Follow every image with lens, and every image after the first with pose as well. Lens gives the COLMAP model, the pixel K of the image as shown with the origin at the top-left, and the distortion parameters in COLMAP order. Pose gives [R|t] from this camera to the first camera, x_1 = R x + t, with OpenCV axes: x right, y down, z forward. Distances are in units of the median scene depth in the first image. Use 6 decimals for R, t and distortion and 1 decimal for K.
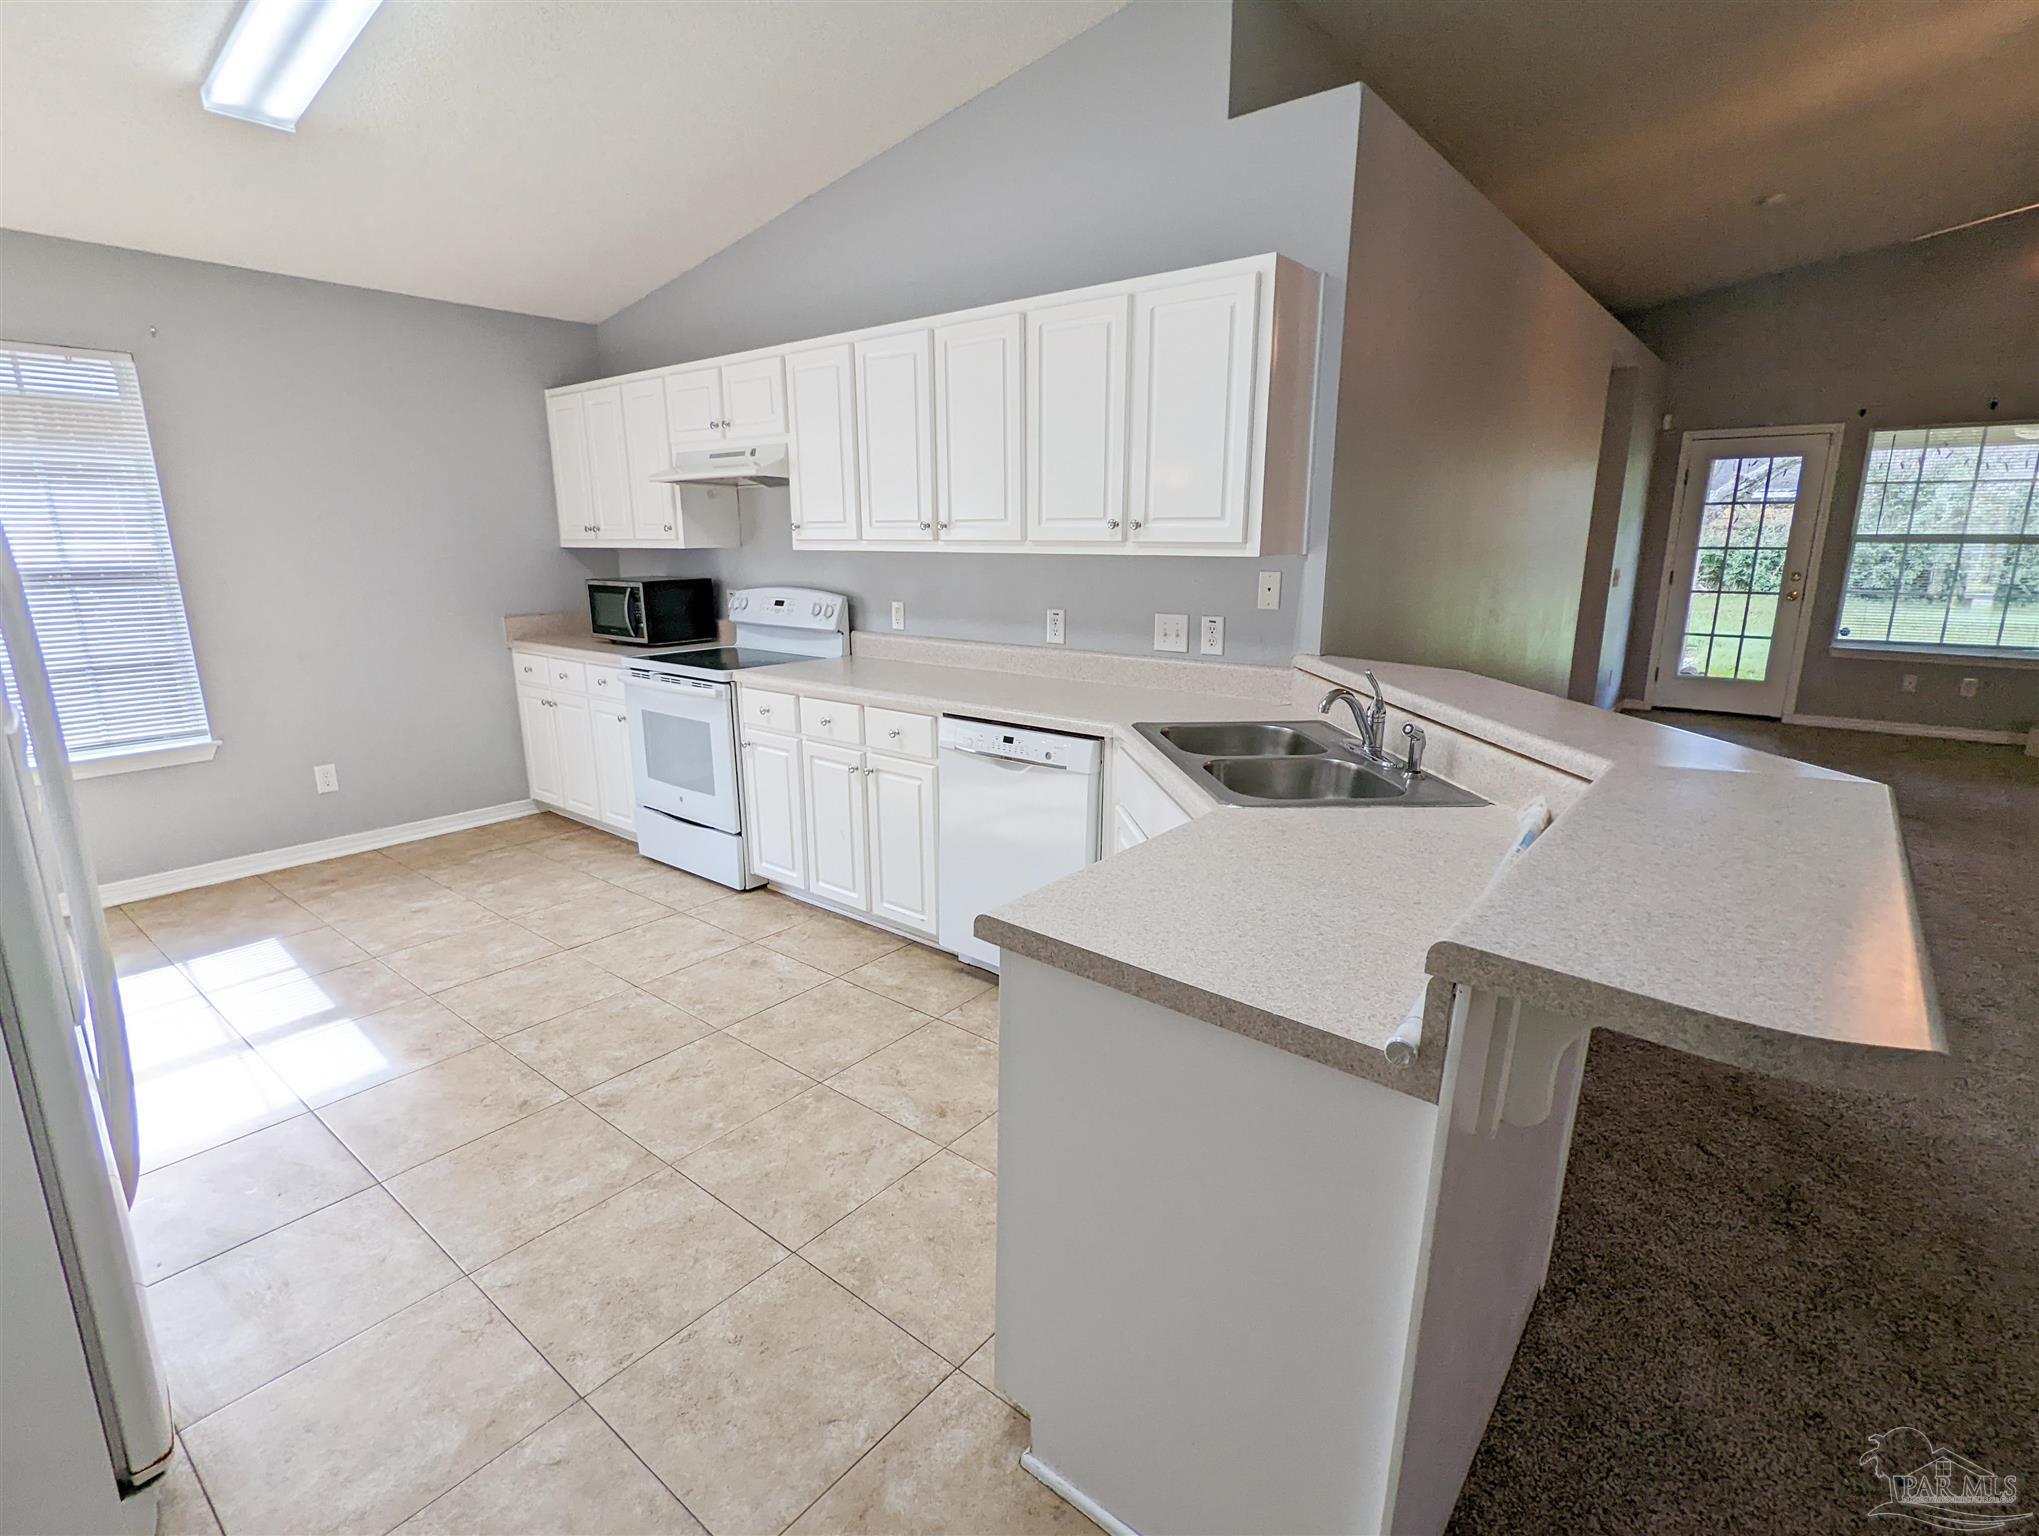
lens RADIAL K [[990.8, 0, 1015.8], [0, 990.8, 768.8], [0, 0, 1]] dist [-0.000382, -0.000621]
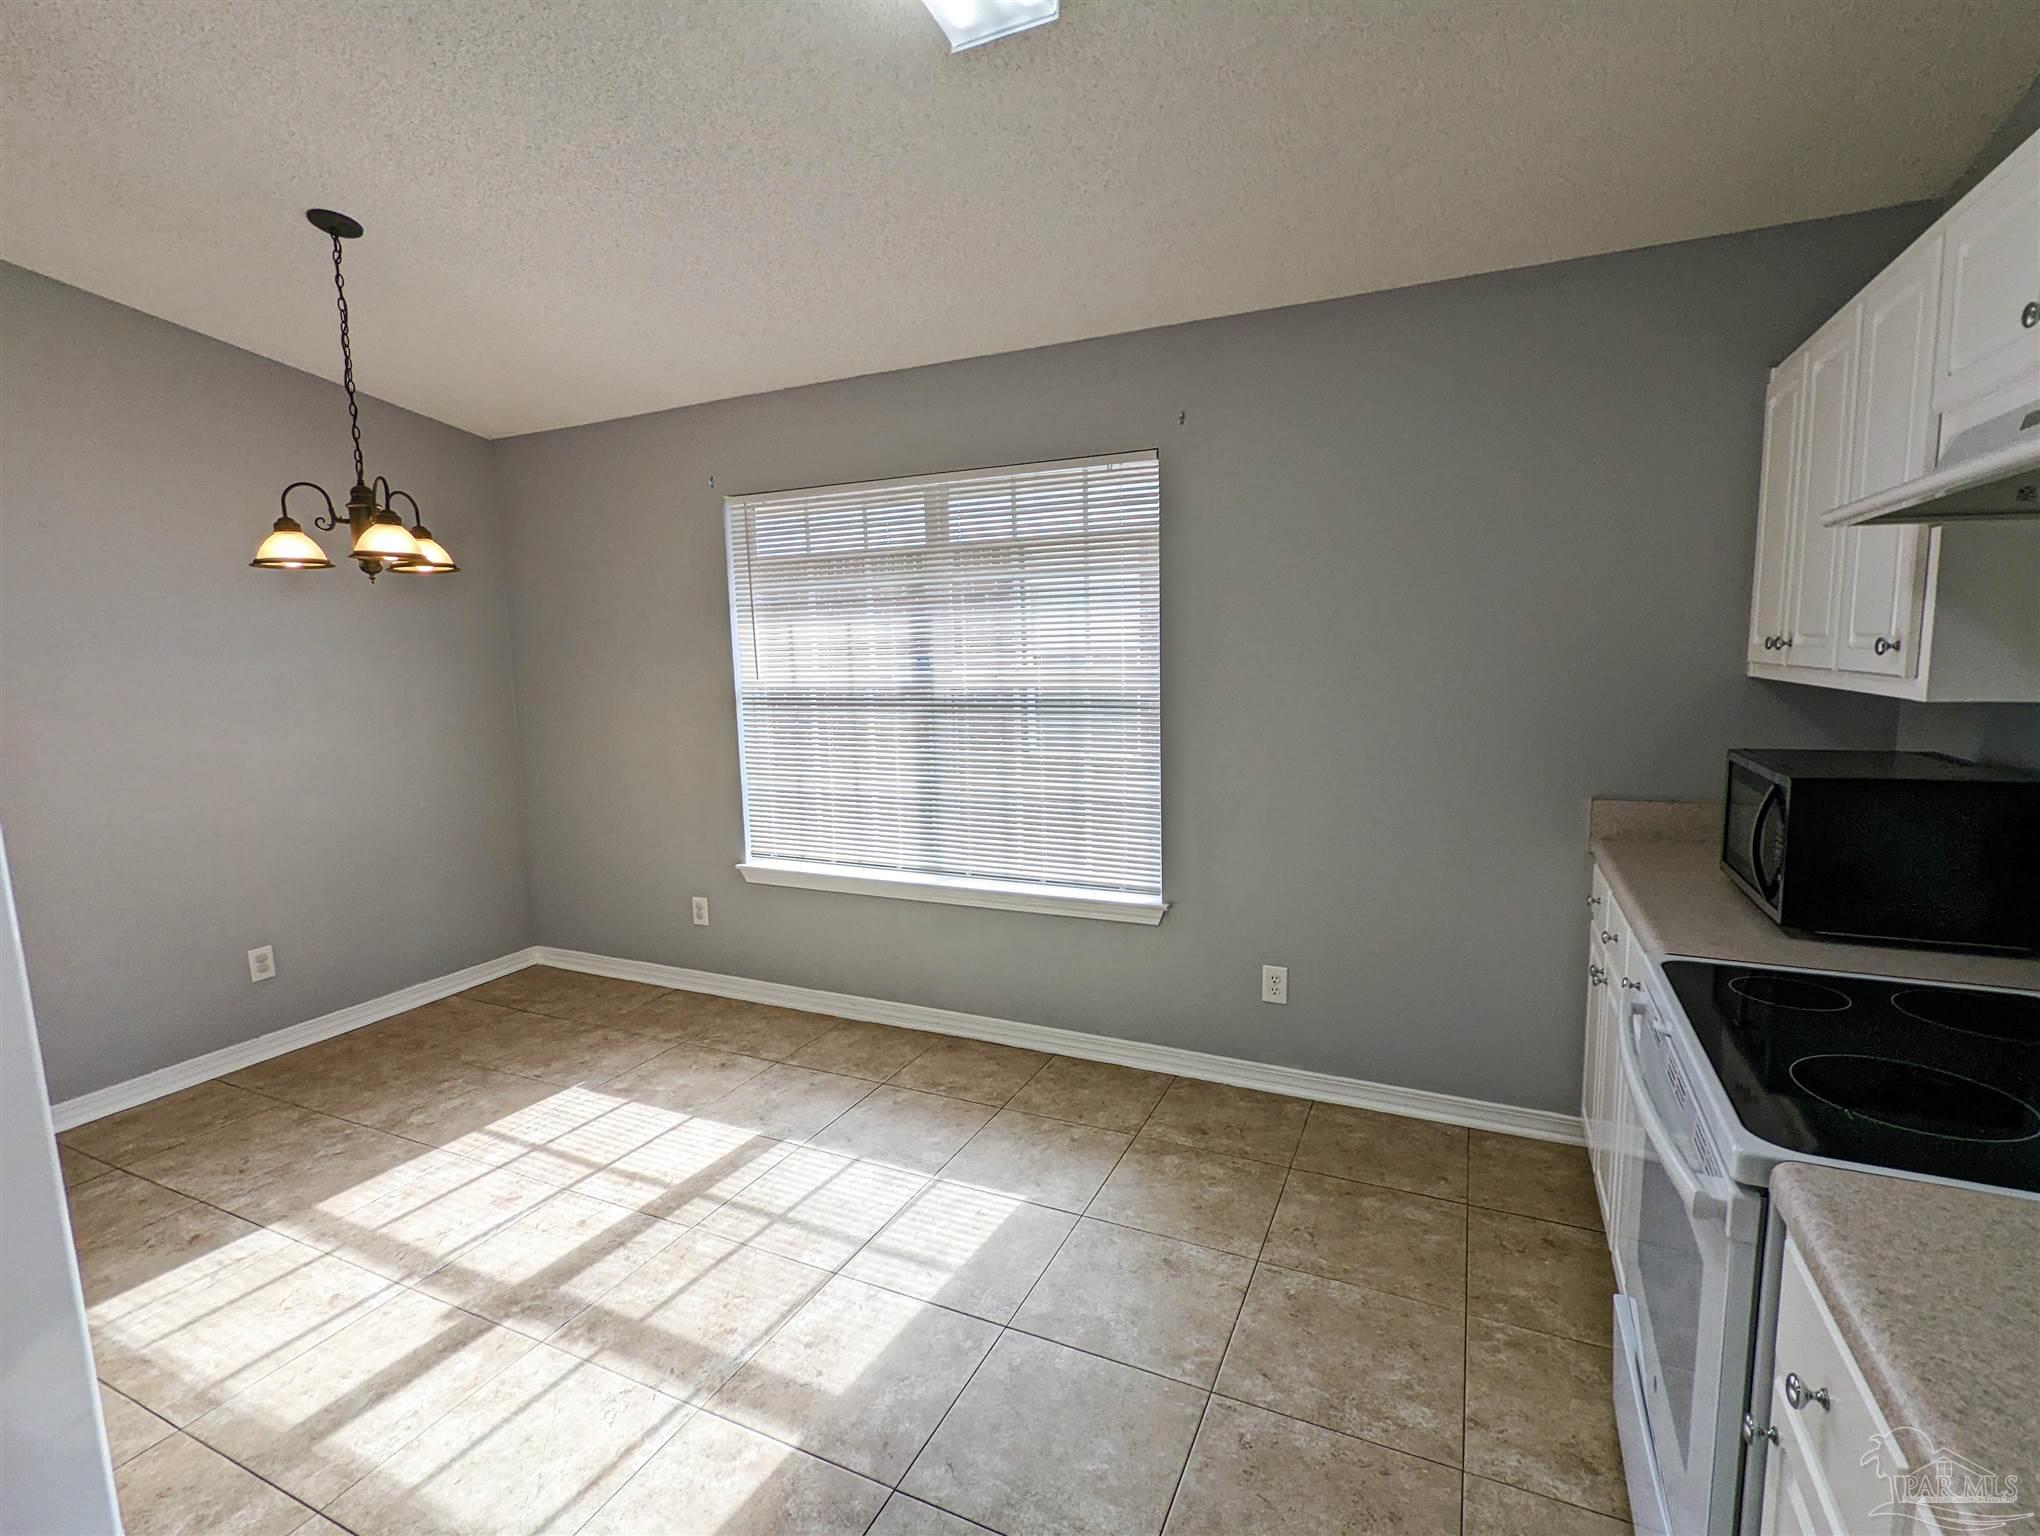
lens RADIAL K [[968.7, 0, 1009.0], [0, 968.7, 772.0], [0, 0, 1]] dist [0.001387, 0.000963]
pose [[0.228970, 0.126087, -0.965233, -0.080587], [-0.206610, 0.975278, 0.078388, -0.173672], [0.951255, 0.181478, 0.249360, 0.670129]]
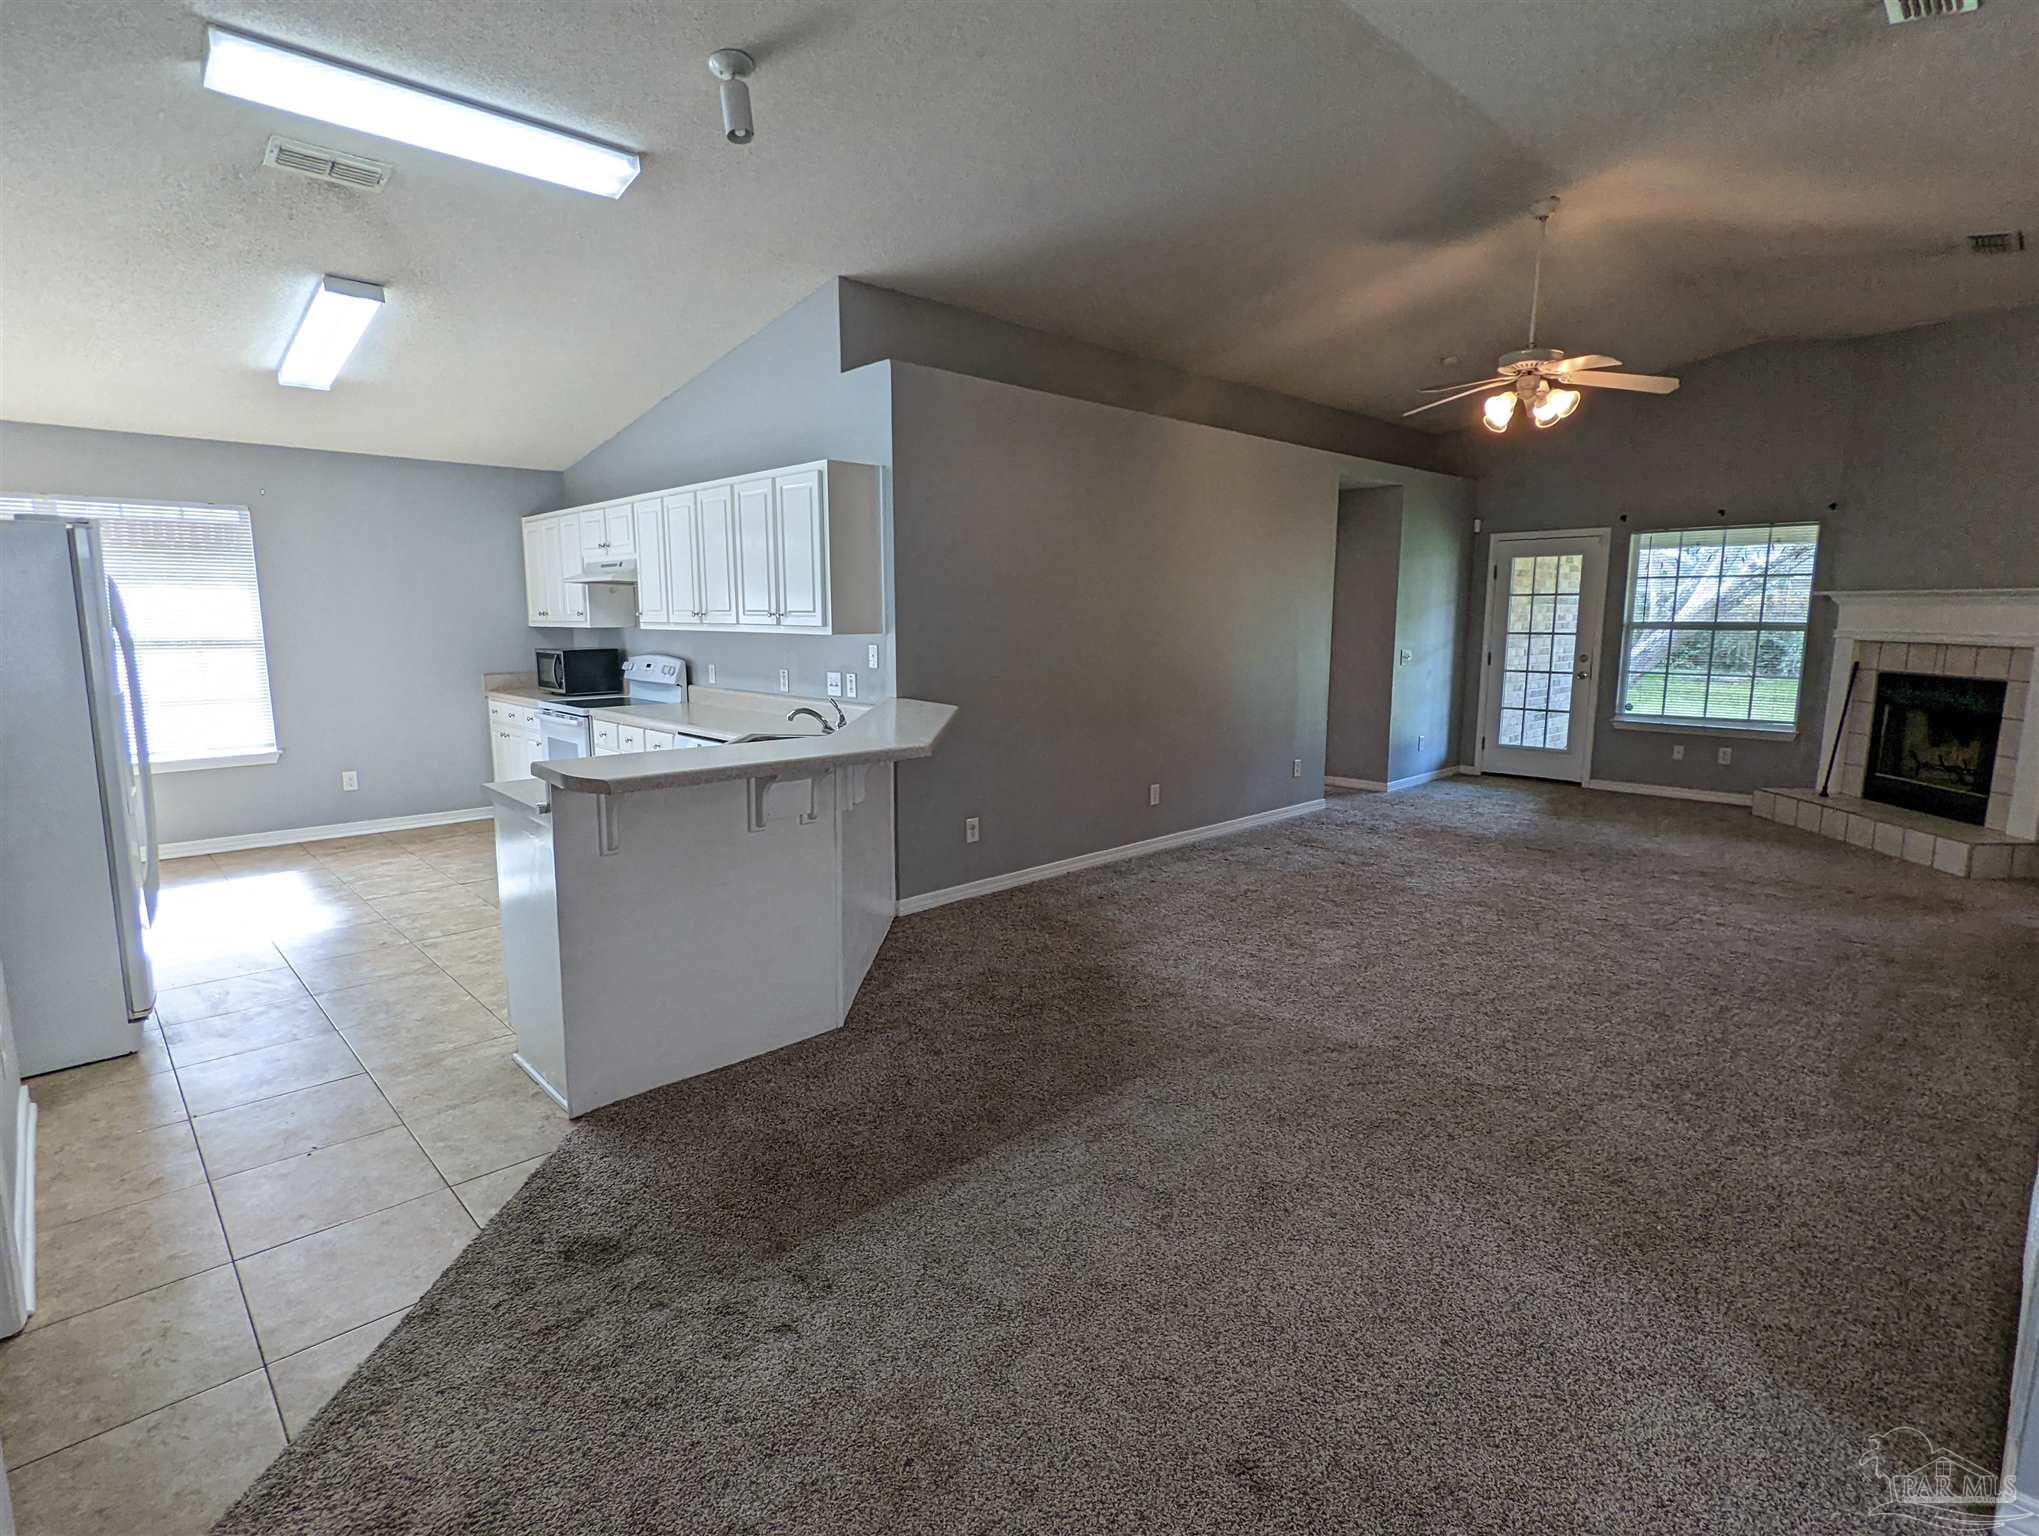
lens RADIAL K [[1032.3, 0, 1019.5], [0, 1032.3, 768.0], [0, 0, 1]] dist [-0.000485, -0.000132]
pose [[0.991820, 0.023021, -0.125554, 0.524882], [-0.033746, 0.995896, -0.083978, 0.094222], [0.123105, 0.087528, 0.988526, -0.427085]]
